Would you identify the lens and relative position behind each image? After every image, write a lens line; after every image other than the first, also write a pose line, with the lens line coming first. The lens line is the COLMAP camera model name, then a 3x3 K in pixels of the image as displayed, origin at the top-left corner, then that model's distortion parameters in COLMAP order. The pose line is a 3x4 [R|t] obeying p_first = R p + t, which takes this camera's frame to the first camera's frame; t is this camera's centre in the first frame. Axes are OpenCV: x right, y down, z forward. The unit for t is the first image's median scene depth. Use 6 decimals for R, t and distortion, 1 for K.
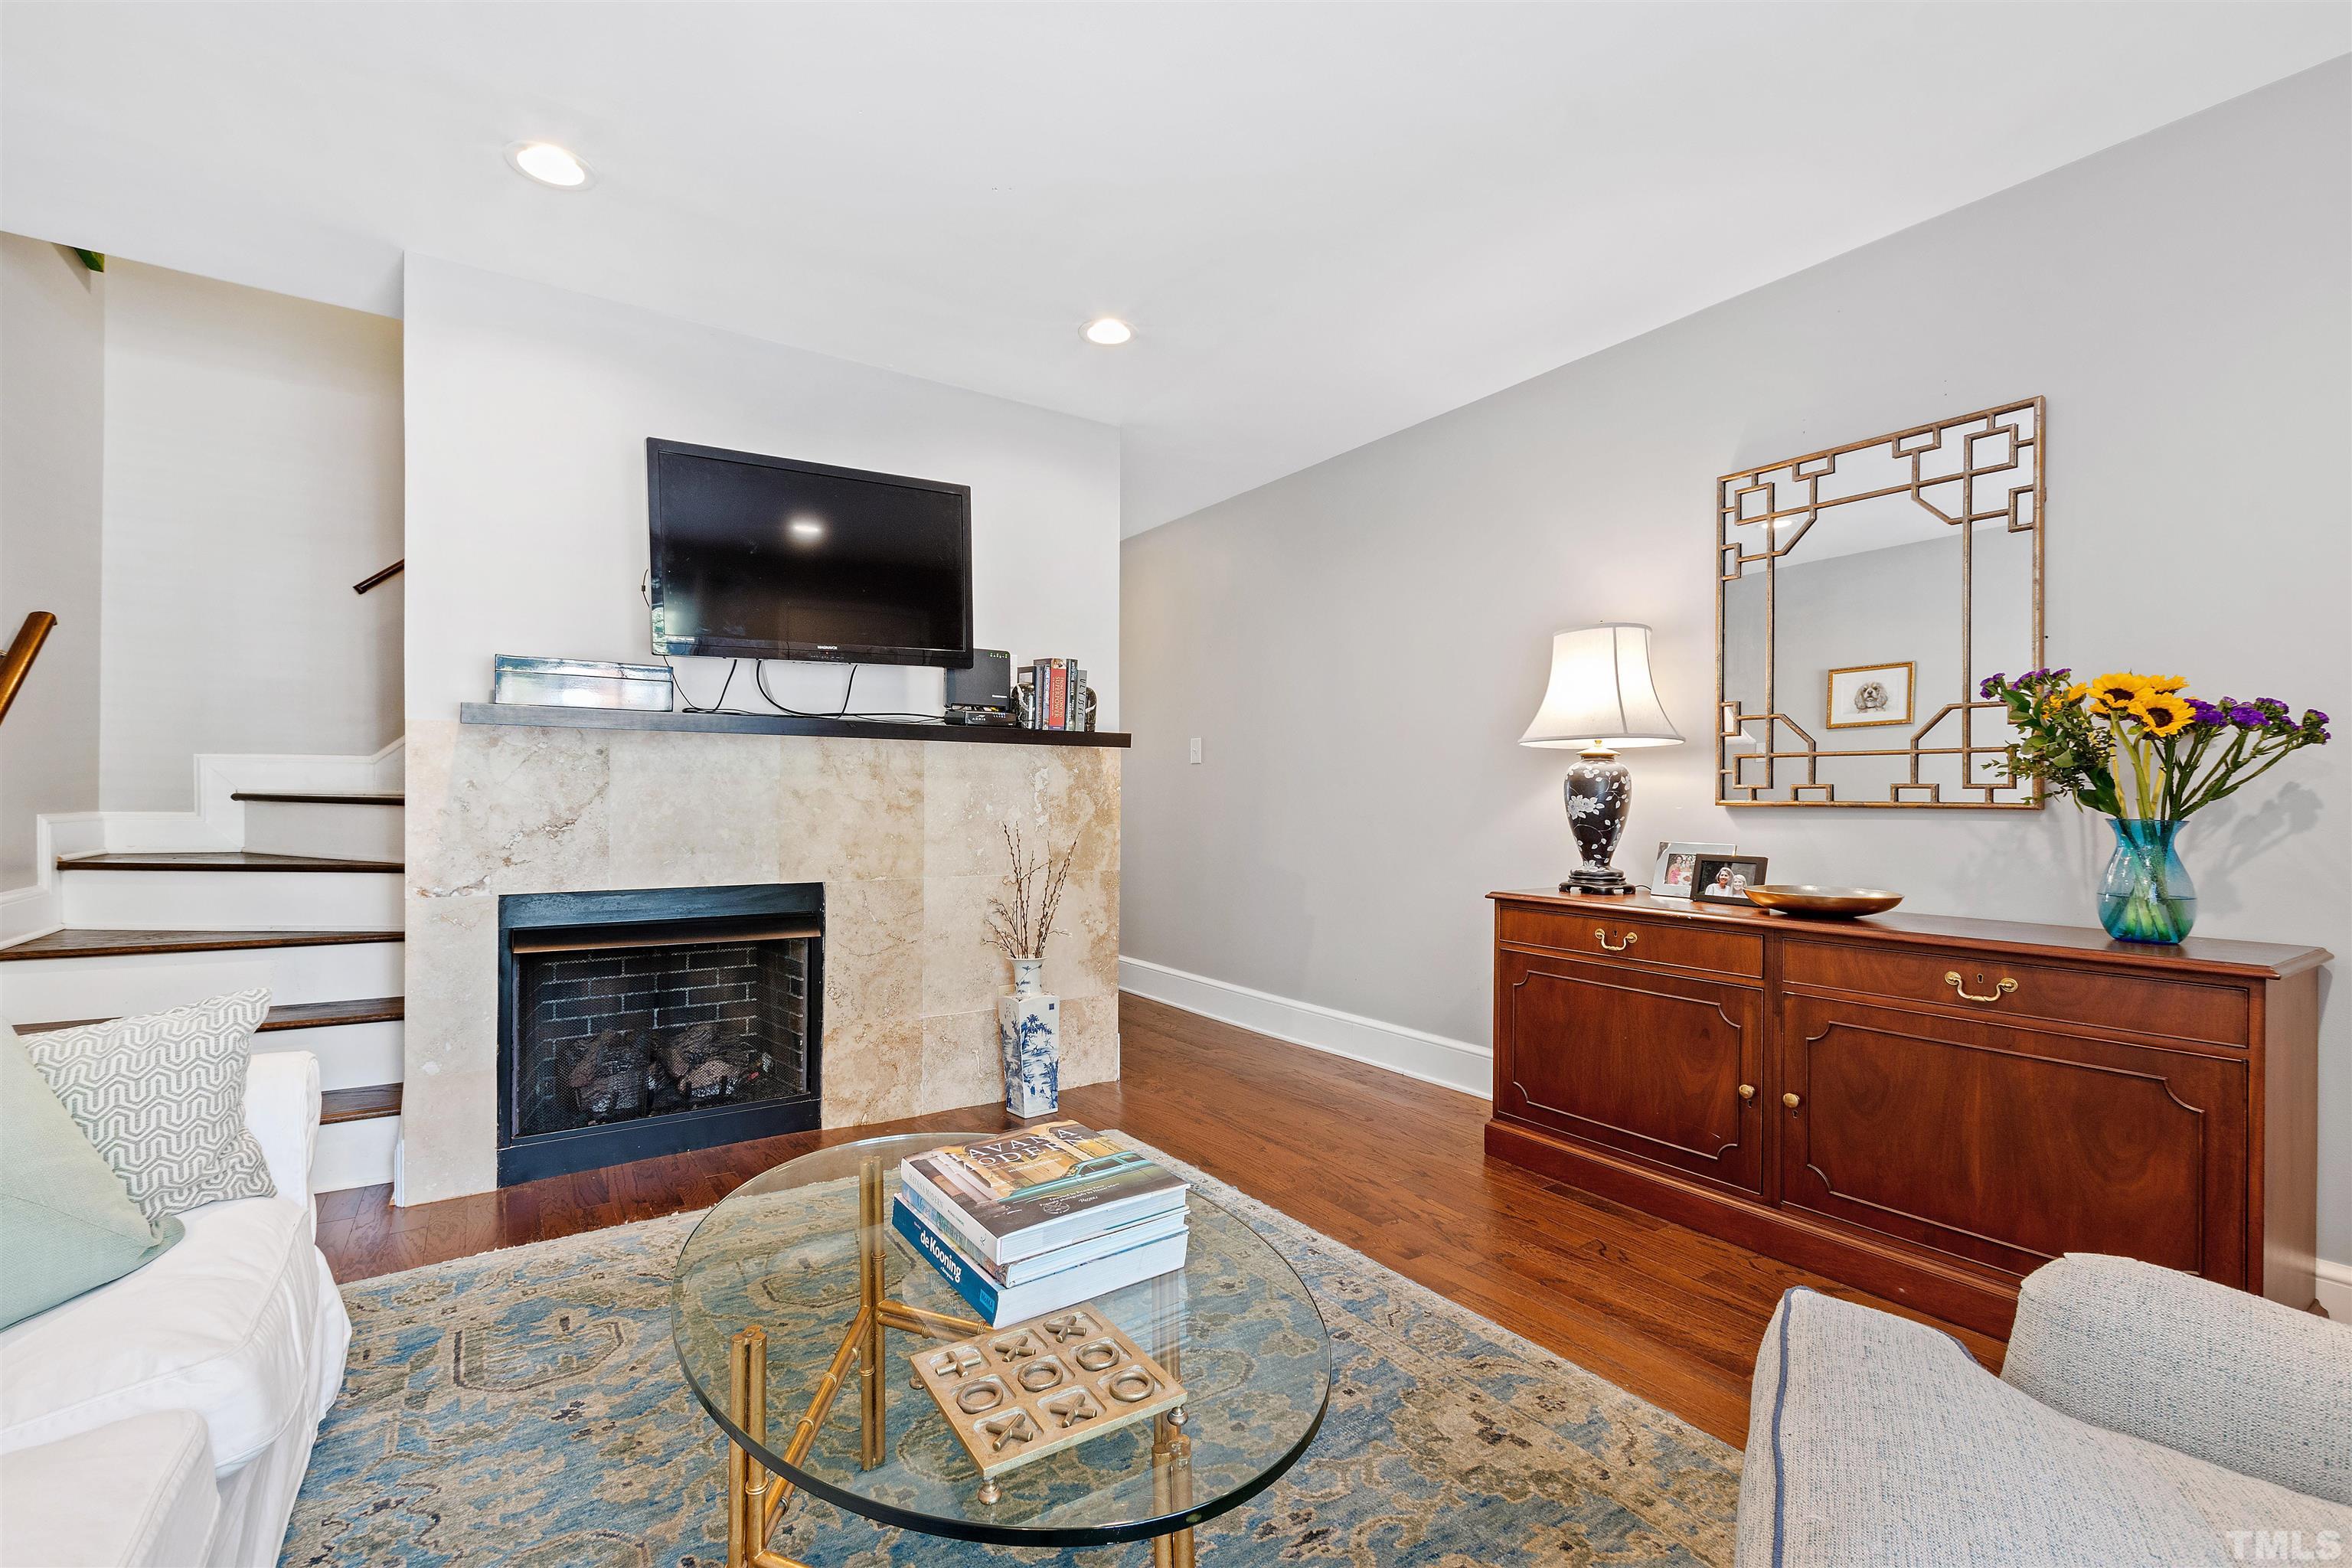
lens RADIAL K [[1012.9, 0, 1168.2], [0, 1012.9, 780.2], [0, 0, 1]] dist [0.002925, -0.002851]
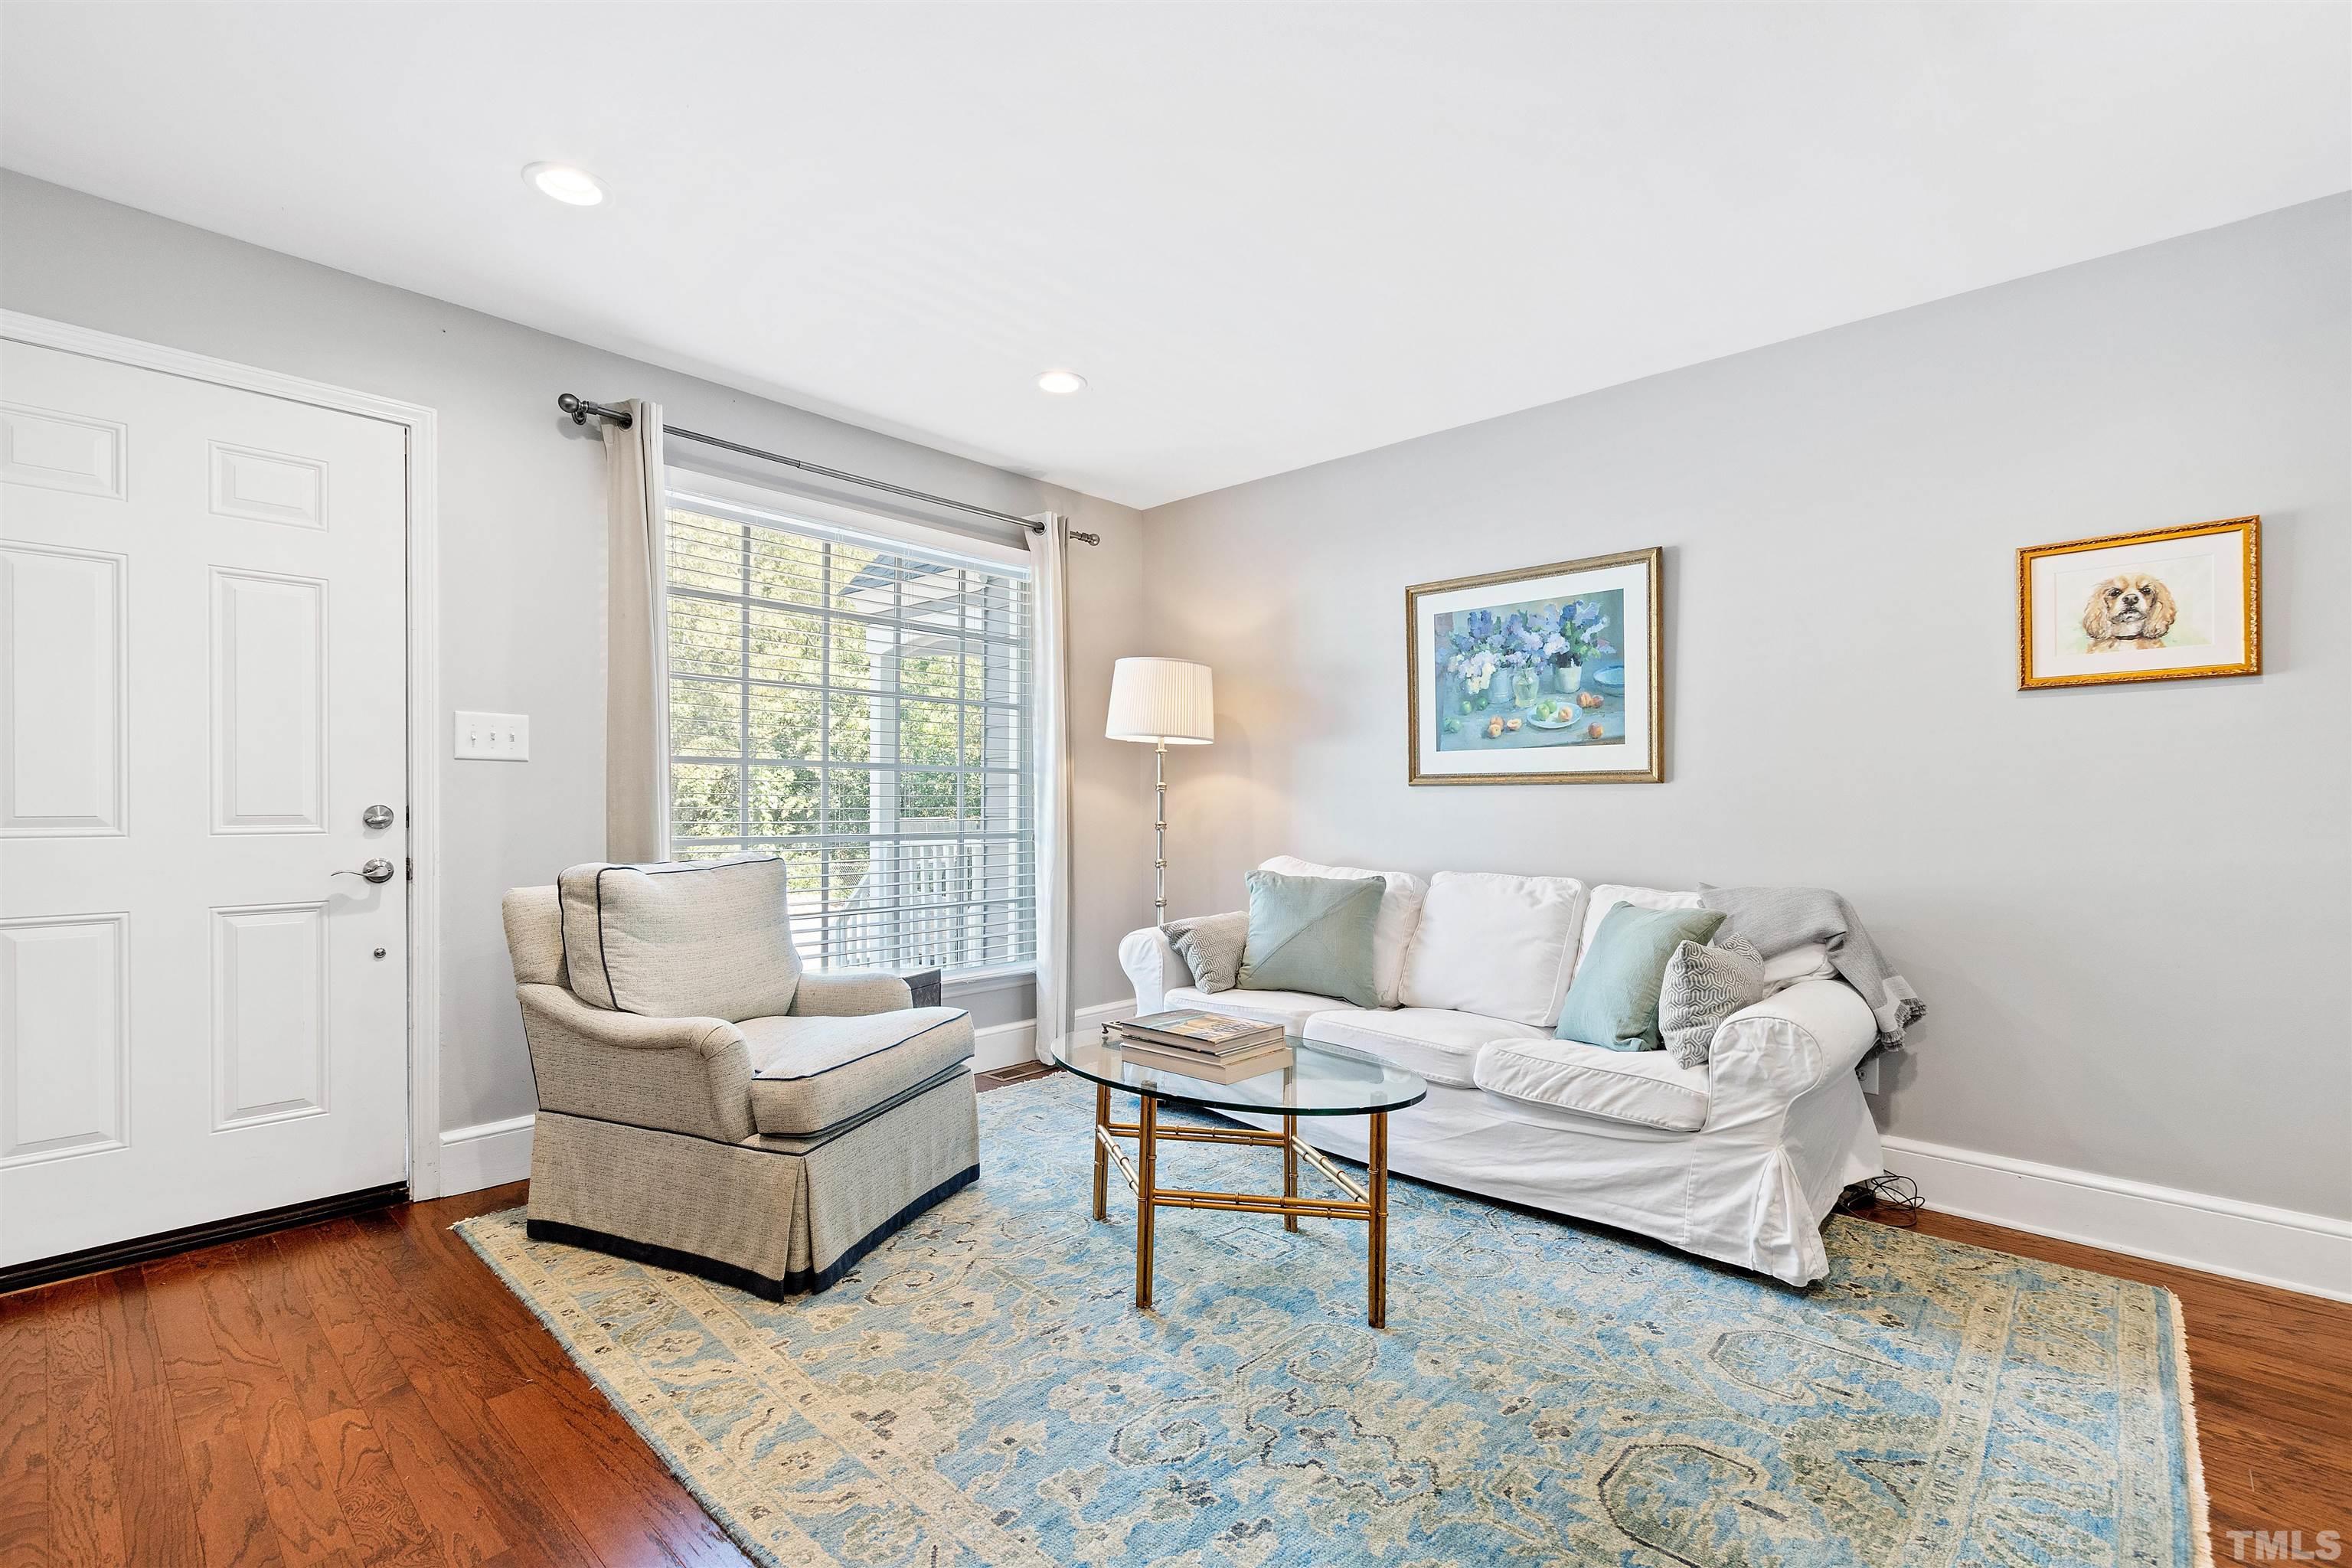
lens RADIAL K [[1012.9, 0, 1168.2], [0, 1012.9, 780.2], [0, 0, 1]] dist [0.002925, -0.002851]
pose [[-0.974317, -0.006200, -0.225096, 0.129671], [-0.000574, 0.999686, -0.025049, -0.005453], [0.225181, -0.024276, -0.974014, 1.024229]]
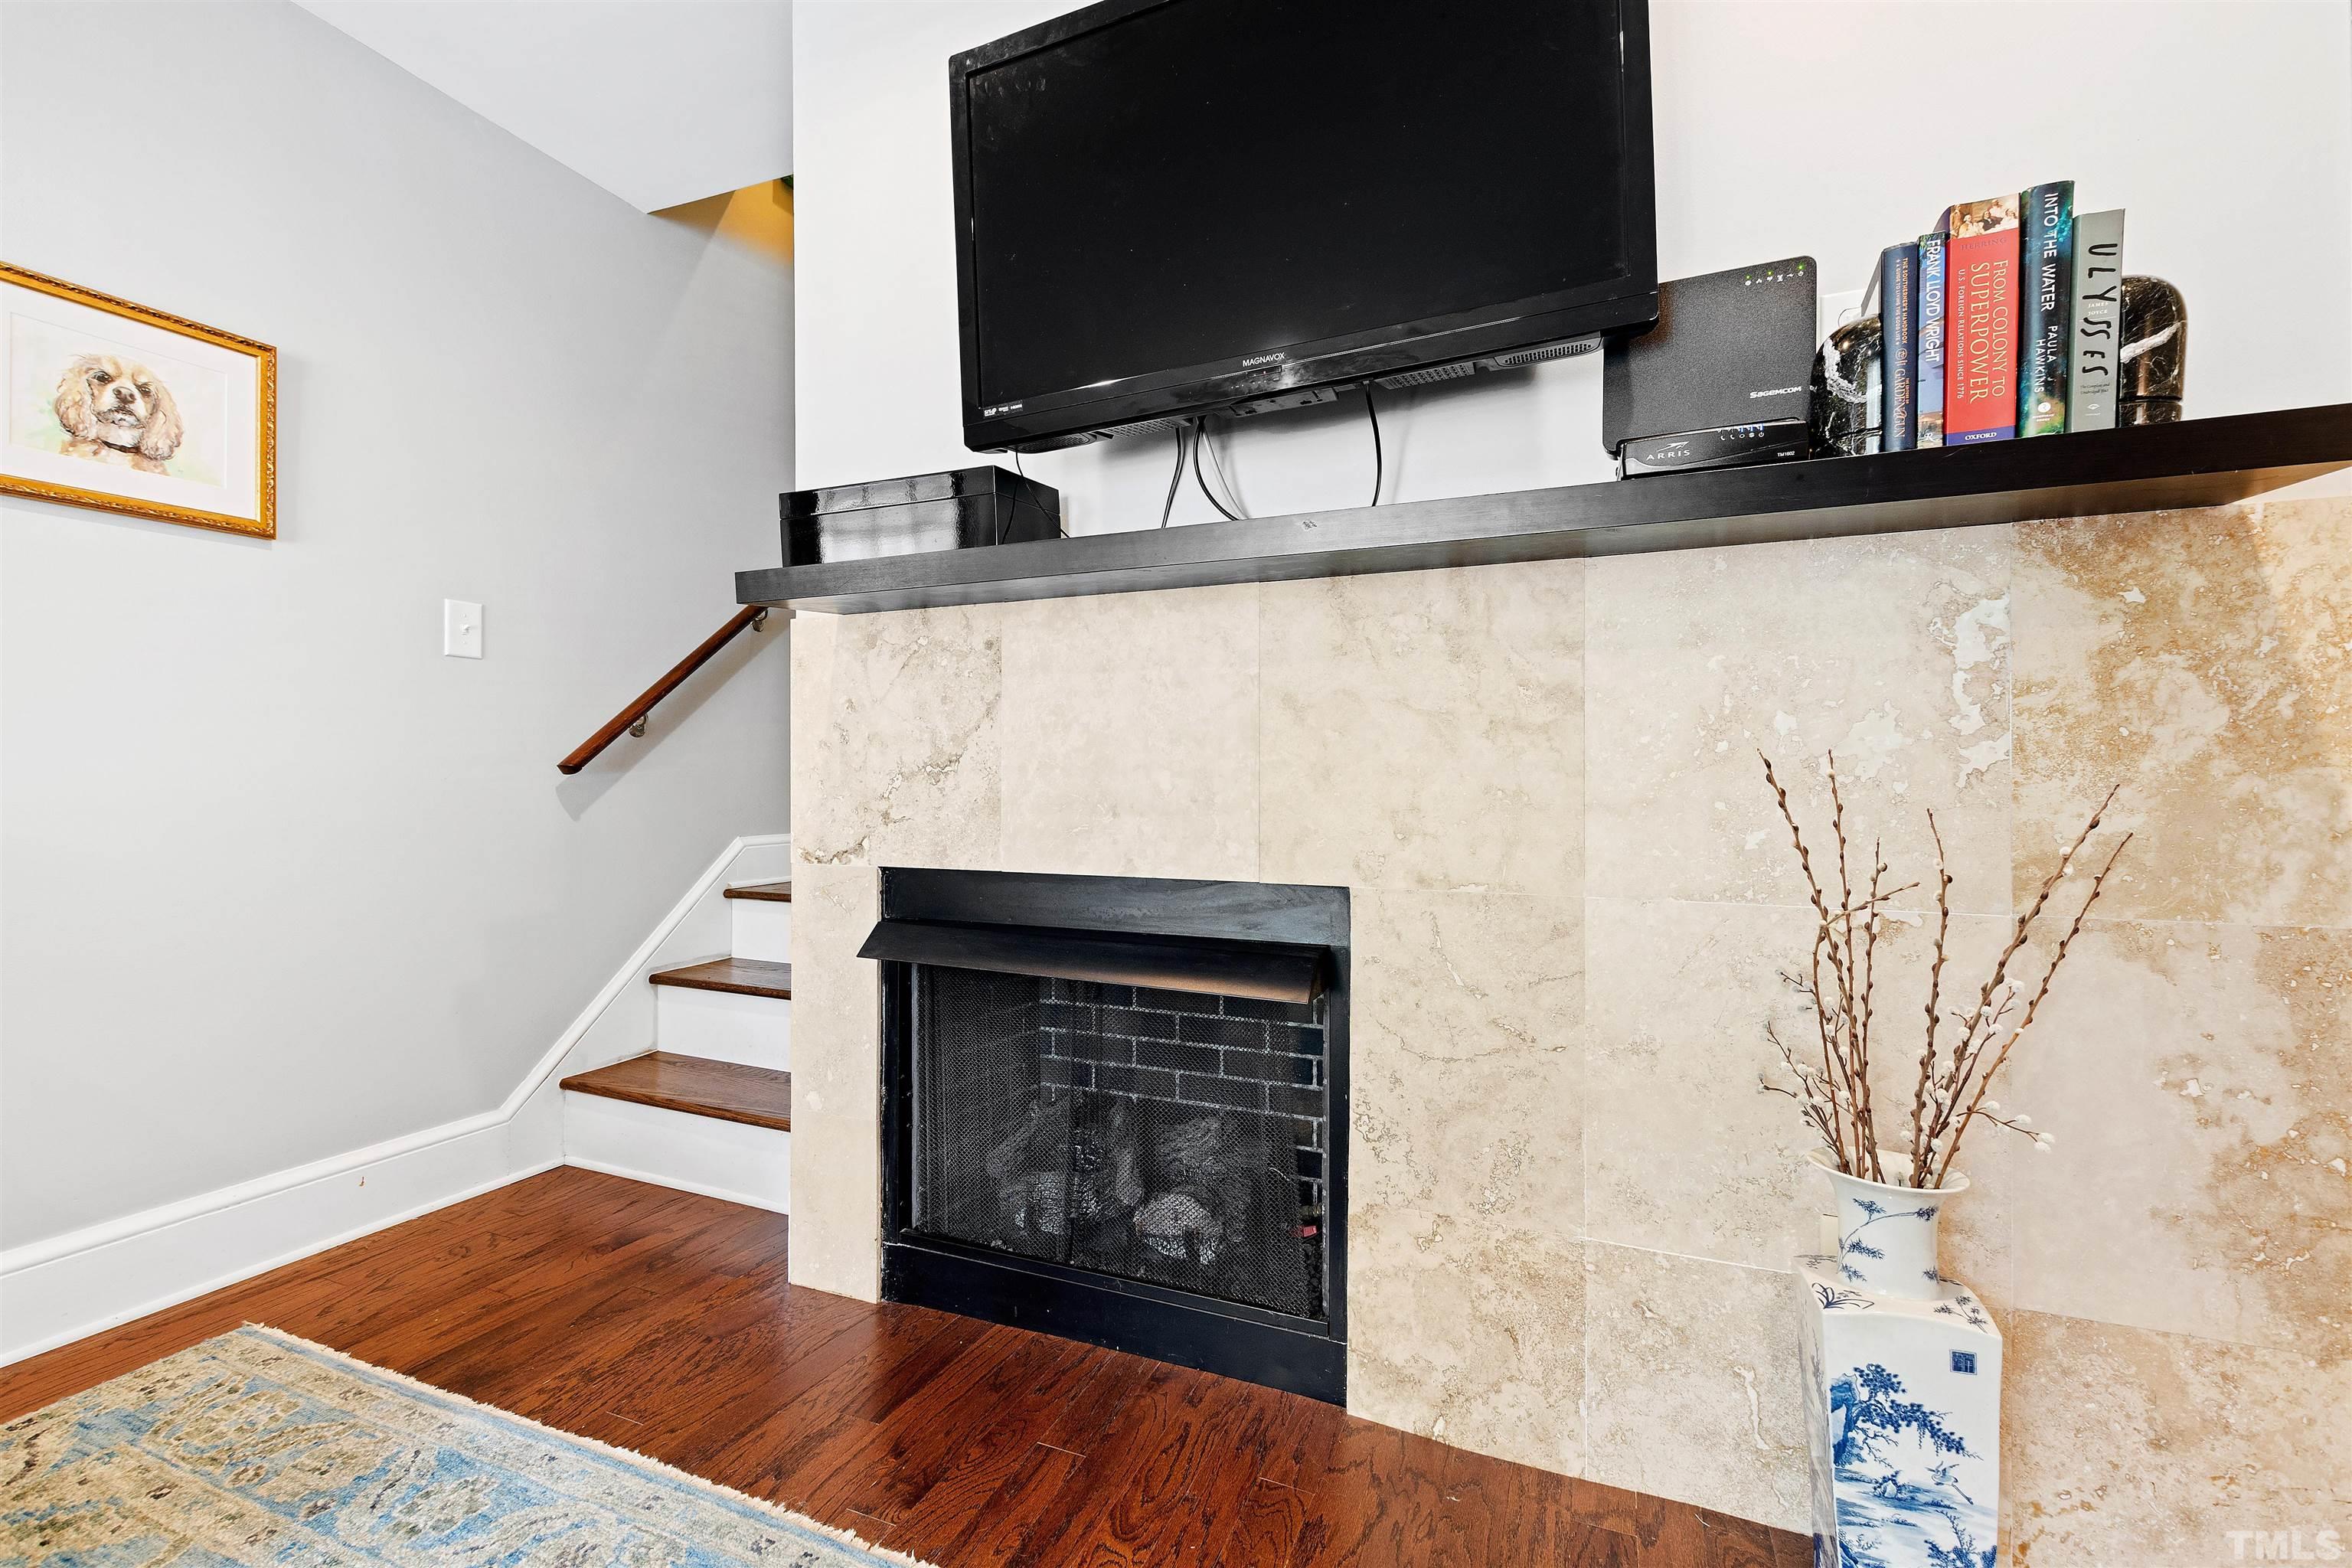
lens RADIAL K [[1012.9, 0, 1168.2], [0, 1012.9, 780.2], [0, 0, 1]] dist [0.002925, -0.002851]
pose [[0.538065, -0.008555, -0.842860, 0.012899], [0.015689, 0.999877, -0.000134, 0.048122], [0.842757, -0.013151, 0.538133, 0.653944]]
